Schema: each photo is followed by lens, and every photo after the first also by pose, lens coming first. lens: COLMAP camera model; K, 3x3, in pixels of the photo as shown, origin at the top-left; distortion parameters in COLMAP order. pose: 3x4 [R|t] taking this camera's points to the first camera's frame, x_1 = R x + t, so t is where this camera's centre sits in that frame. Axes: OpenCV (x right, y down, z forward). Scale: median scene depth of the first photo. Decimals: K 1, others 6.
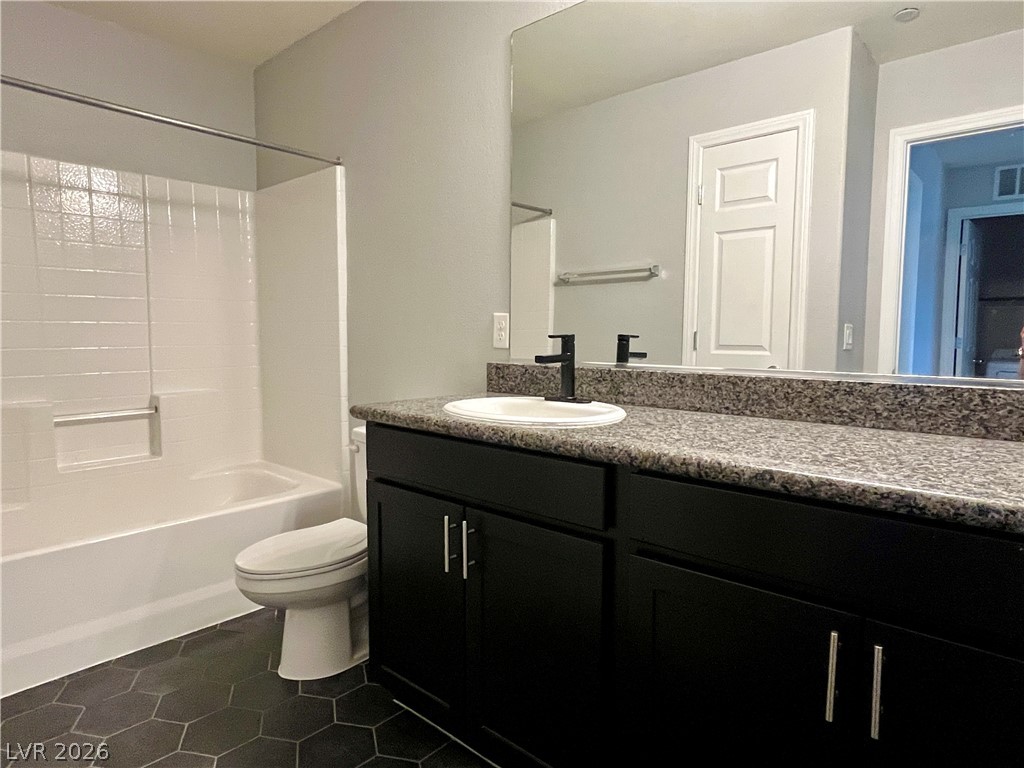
lens RADIAL K [[601.6, 0, 512.8], [0, 601.6, 384.0], [0, 0, 1]] dist [0.000437, 0.000025]
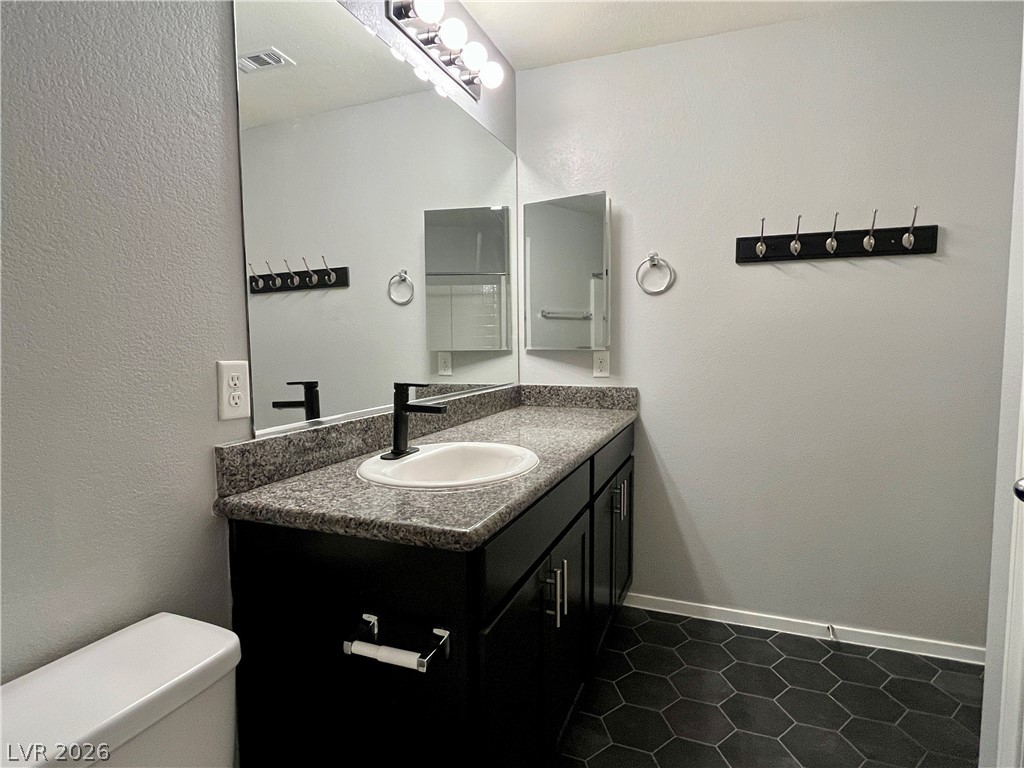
lens RADIAL K [[559.4, 0, 511.9], [0, 559.4, 383.9], [0, 0, 1]] dist [0.001563, 0.000161]
pose [[-0.346197, -0.071741, 0.935415, -0.685324], [0.086234, 0.990417, 0.107875, -0.140423], [-0.934190, 0.118011, -0.336693, 0.998900]]
